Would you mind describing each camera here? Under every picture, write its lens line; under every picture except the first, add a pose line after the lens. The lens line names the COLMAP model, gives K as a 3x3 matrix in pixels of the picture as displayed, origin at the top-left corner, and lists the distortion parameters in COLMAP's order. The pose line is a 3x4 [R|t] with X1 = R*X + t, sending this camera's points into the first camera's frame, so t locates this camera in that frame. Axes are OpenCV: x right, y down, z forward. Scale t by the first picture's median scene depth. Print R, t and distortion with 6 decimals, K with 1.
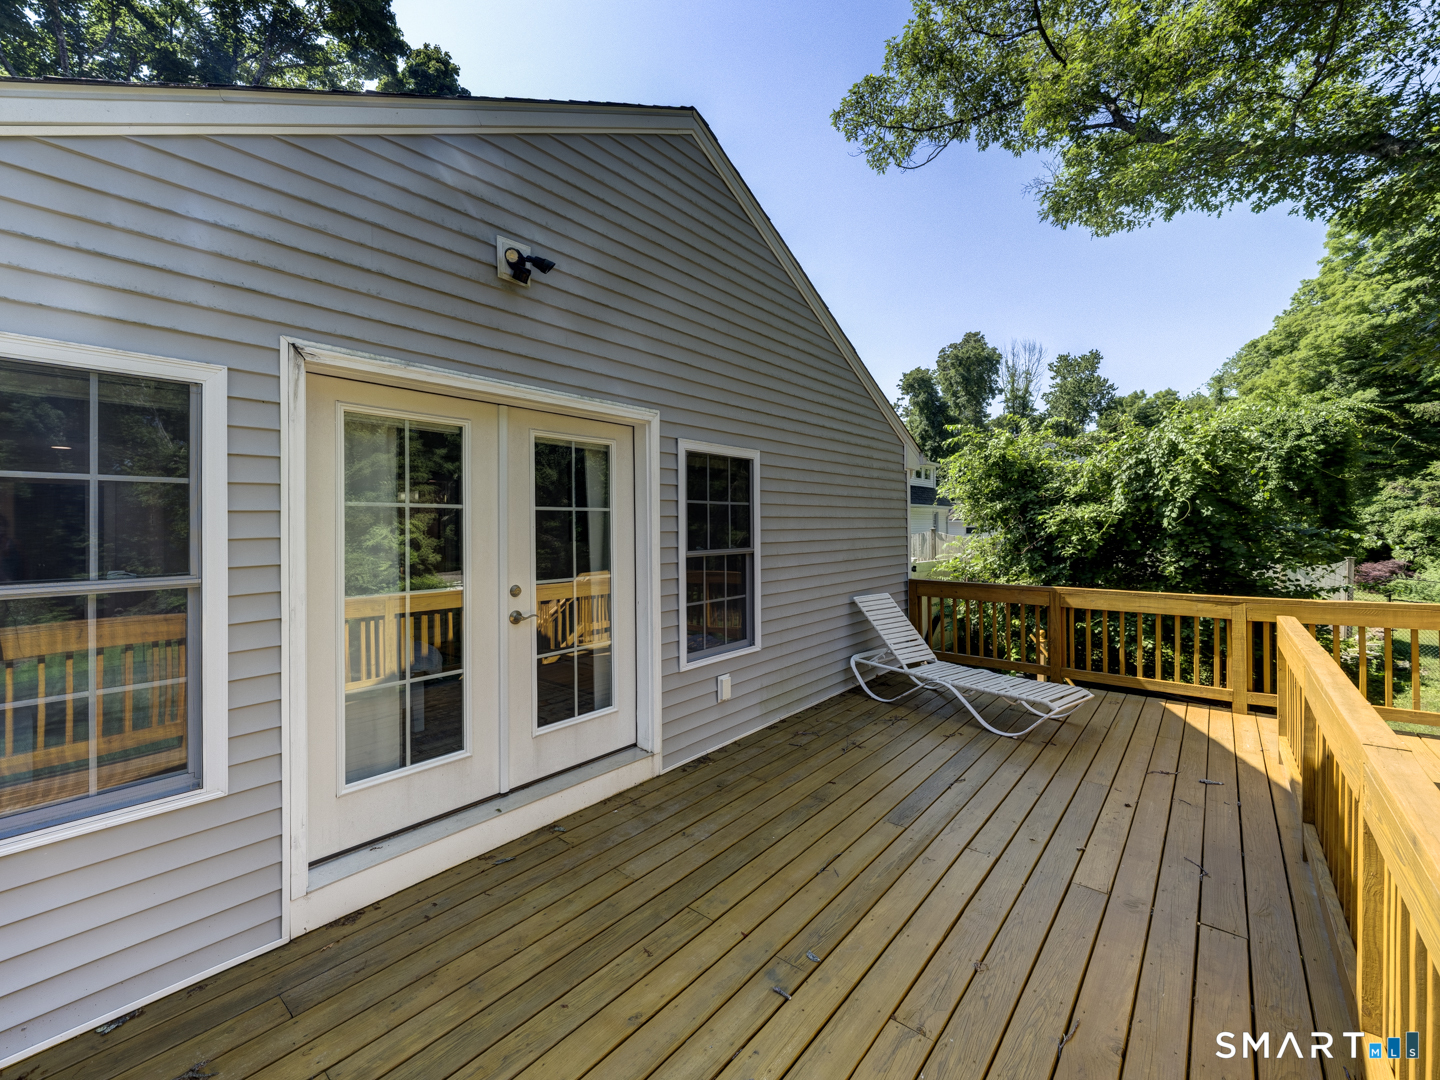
lens RADIAL K [[609.5, 0, 715.2], [0, 609.5, 522.8], [0, 0, 1]] dist [-0.001177, -0.000073]
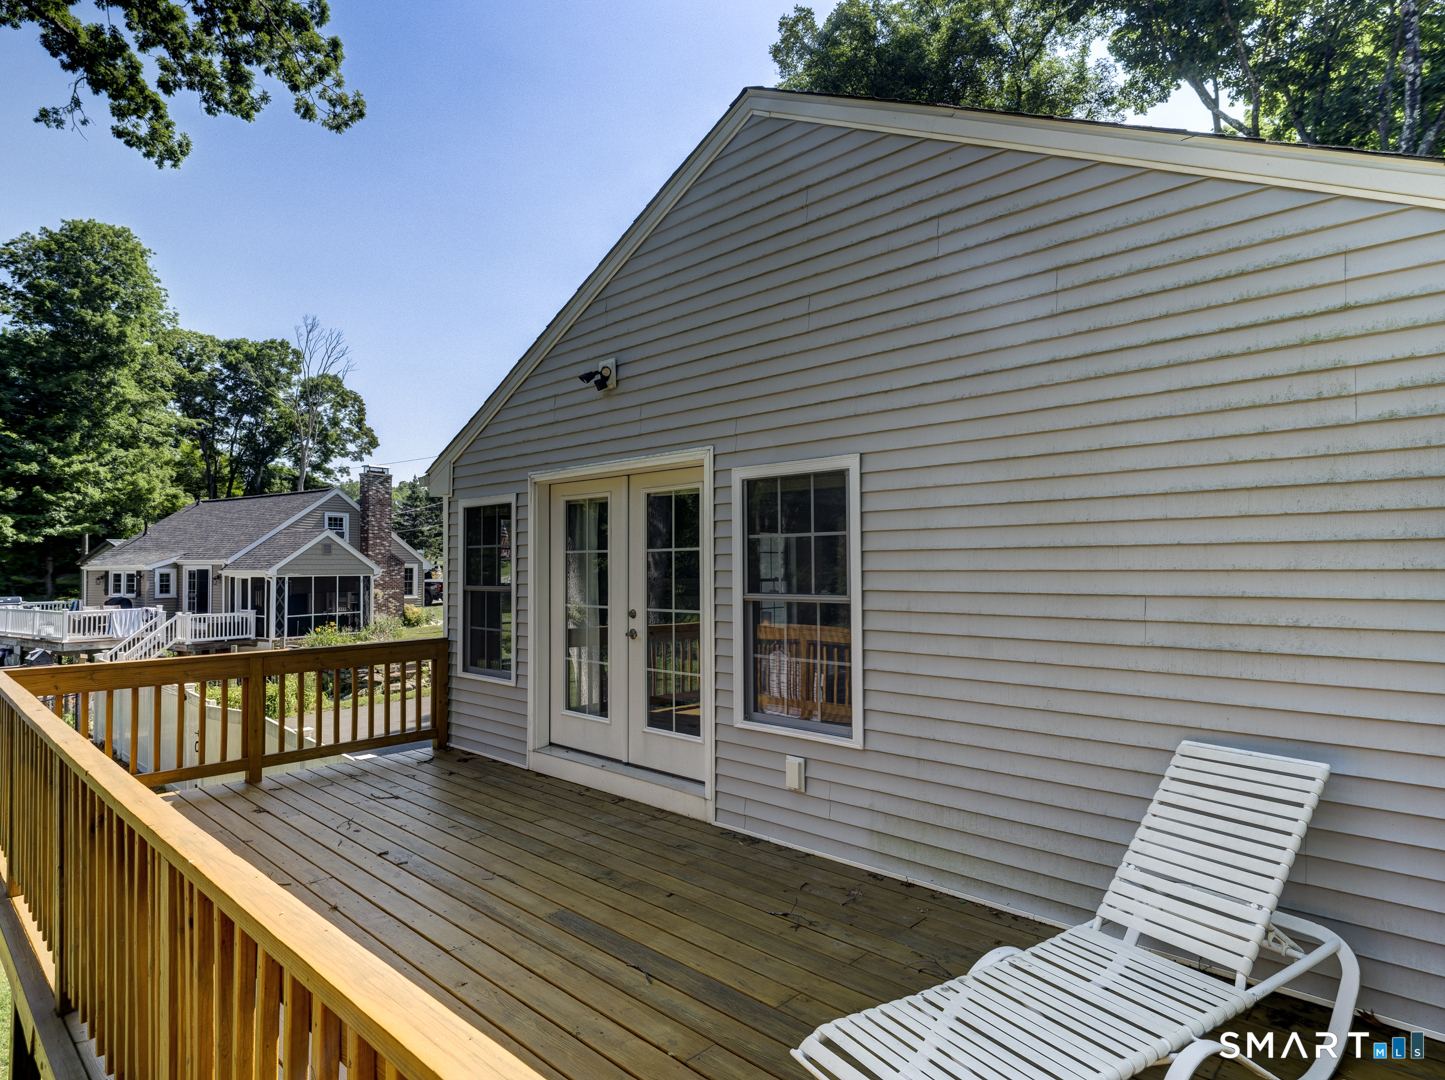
lens RADIAL K [[842.6, 0, 722.5], [0, 842.6, 540.0], [0, 0, 1]] dist [0.005484, -0.000289]
pose [[-0.080916, -0.024649, -0.996416, 1.081007], [0.009565, 0.999629, -0.025505, 0.000217], [0.996675, -0.011594, -0.080650, 0.982788]]
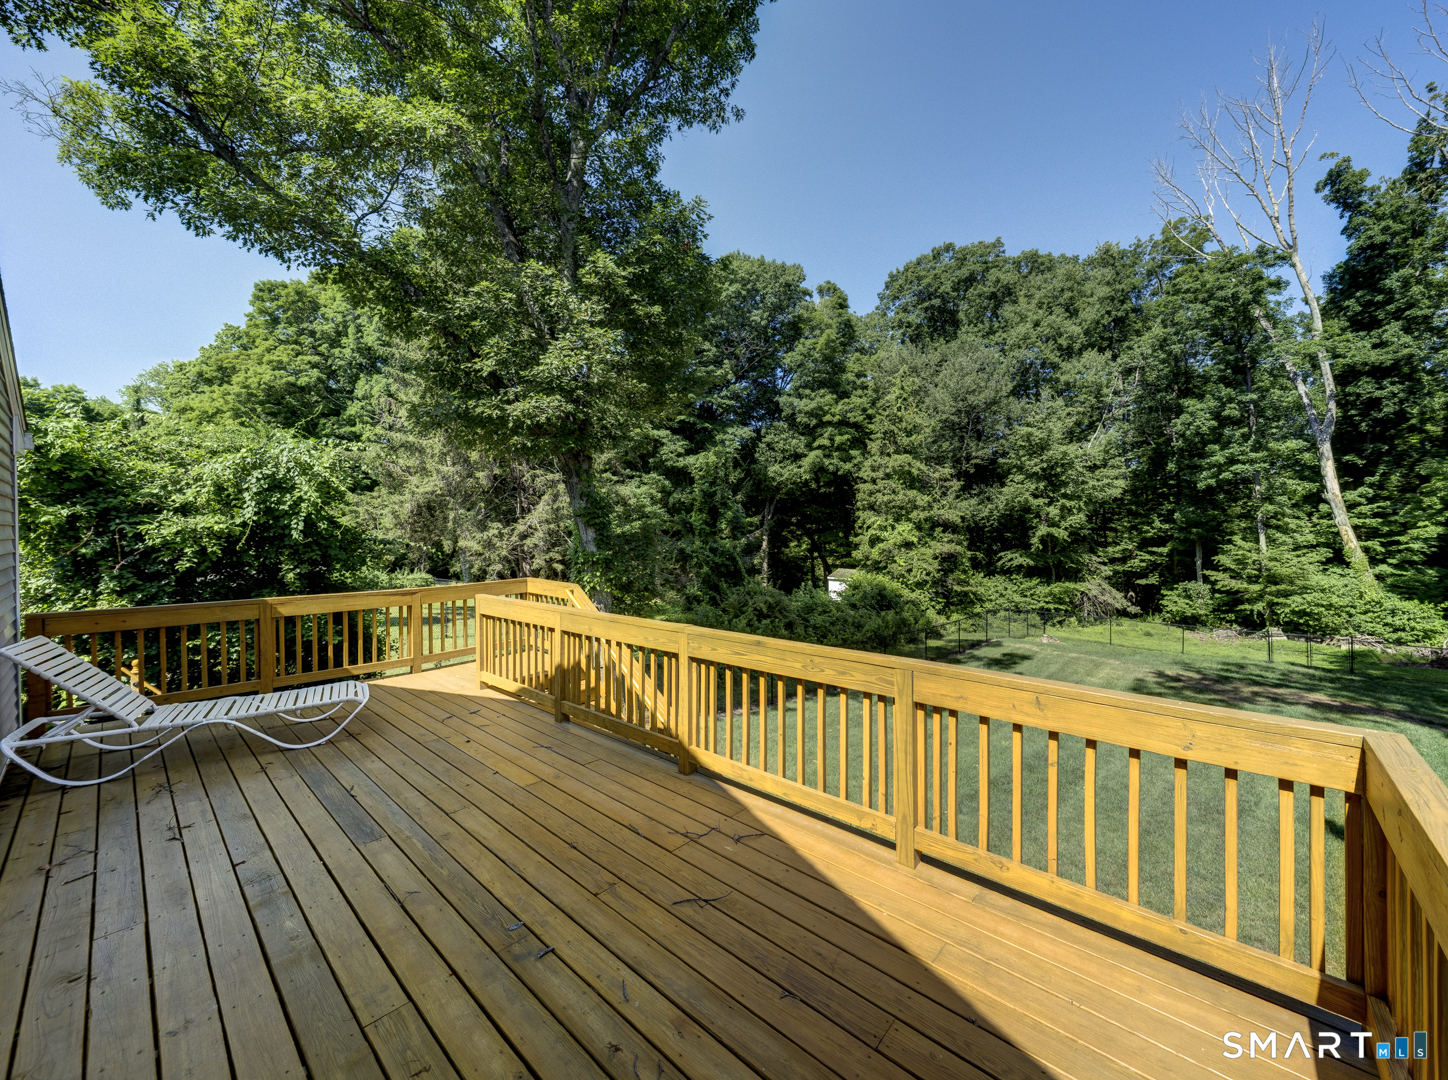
lens RADIAL K [[555.3, 0, 722.3], [0, 555.3, 535.1], [0, 0, 1]] dist [-0.002772, -0.000064]
pose [[0.039932, 0.002978, 0.999198, -0.421561], [-0.002142, 0.999994, -0.002895, 0.004346], [-0.999200, -0.002024, 0.039938, 0.299771]]
